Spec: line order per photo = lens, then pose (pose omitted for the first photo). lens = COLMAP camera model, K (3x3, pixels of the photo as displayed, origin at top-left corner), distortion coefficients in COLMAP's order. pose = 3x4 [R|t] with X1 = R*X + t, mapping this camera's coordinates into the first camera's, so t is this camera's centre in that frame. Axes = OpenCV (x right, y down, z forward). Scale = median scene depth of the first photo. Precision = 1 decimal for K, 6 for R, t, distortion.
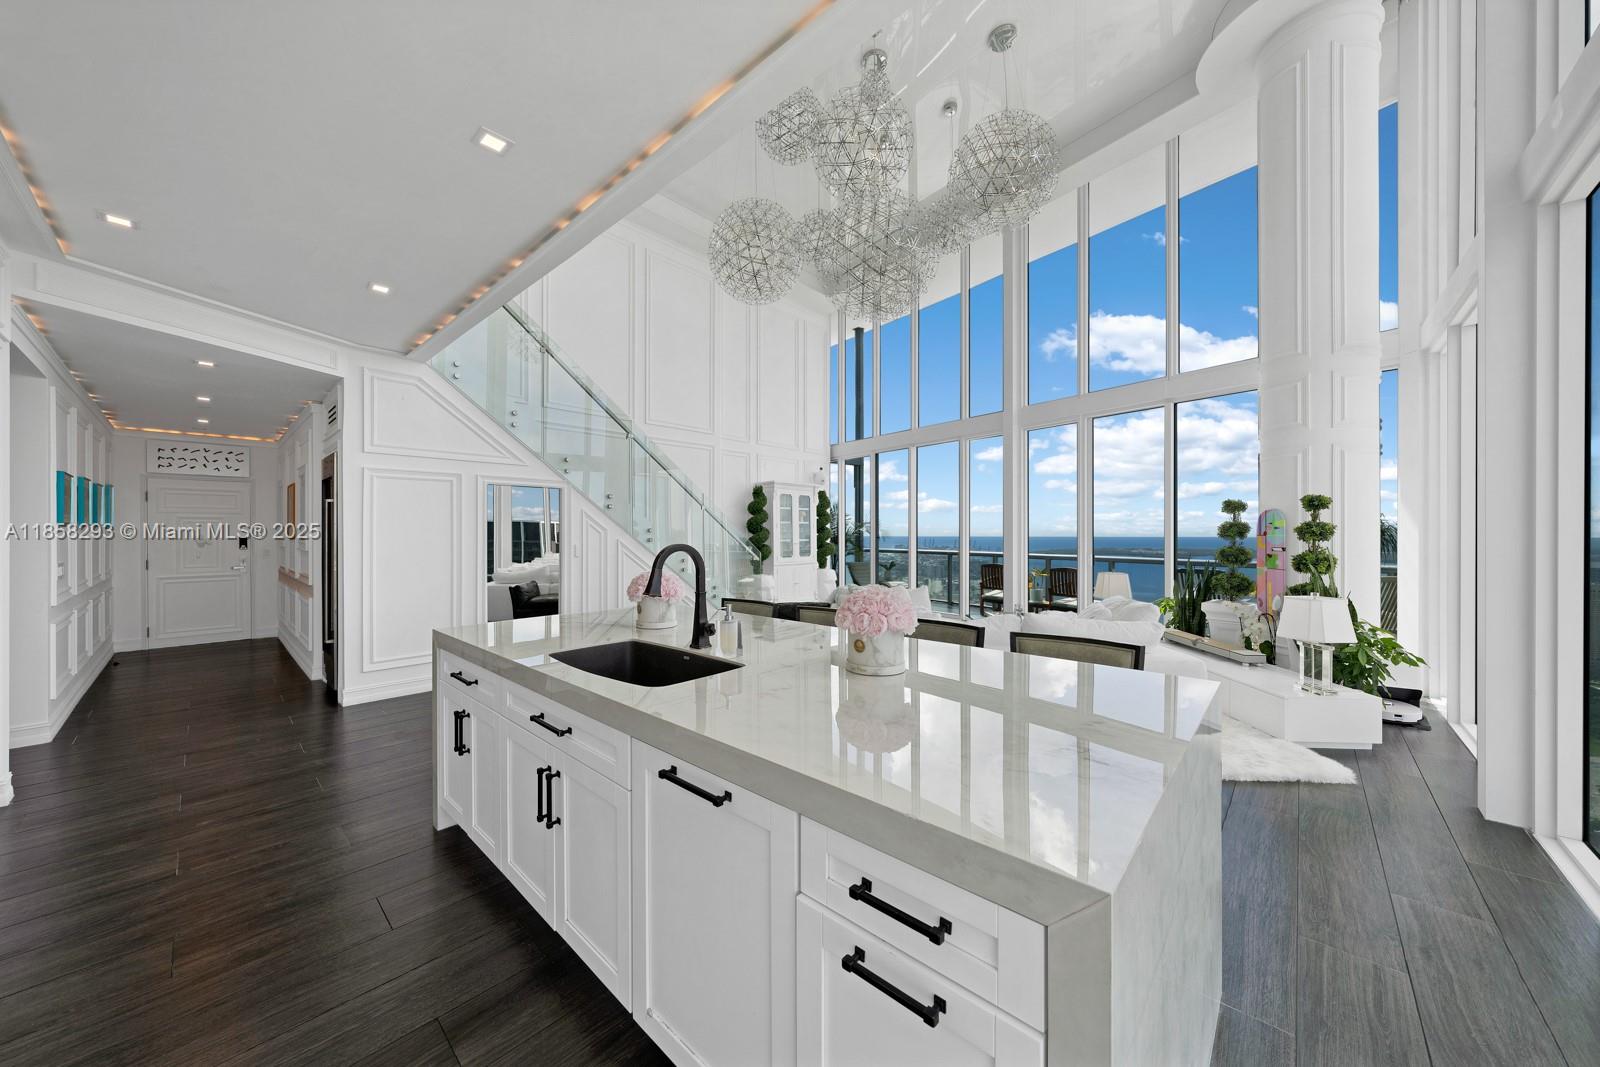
lens RADIAL K [[549.1, 0, 794.8], [0, 549.1, 533.9], [0, 0, 1]] dist [-0.004048, 0.000291]
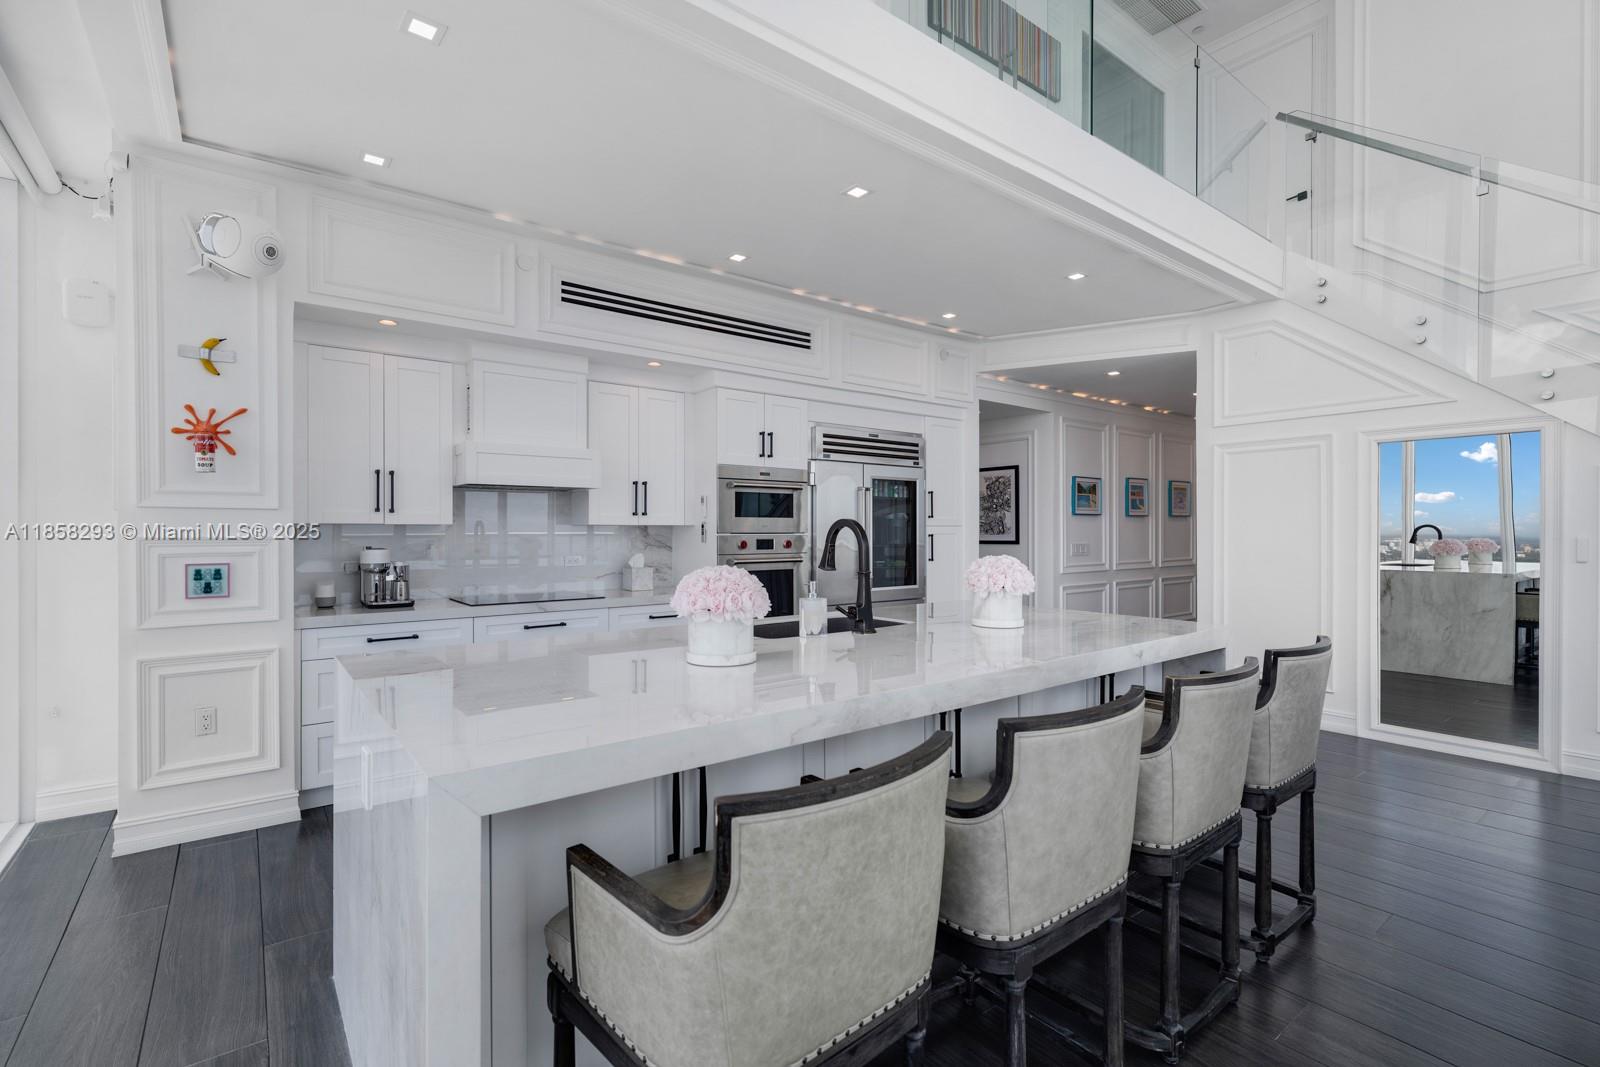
lens RADIAL K [[725.5, 0, 786.4], [0, 725.5, 529.1], [0, 0, 1]] dist [0.000989, 0.000329]
pose [[-0.181520, 0.000280, -0.983387, 0.467990], [-0.002976, 0.999995, 0.000834, 0.017777], [0.983383, 0.003078, -0.181518, 0.490283]]
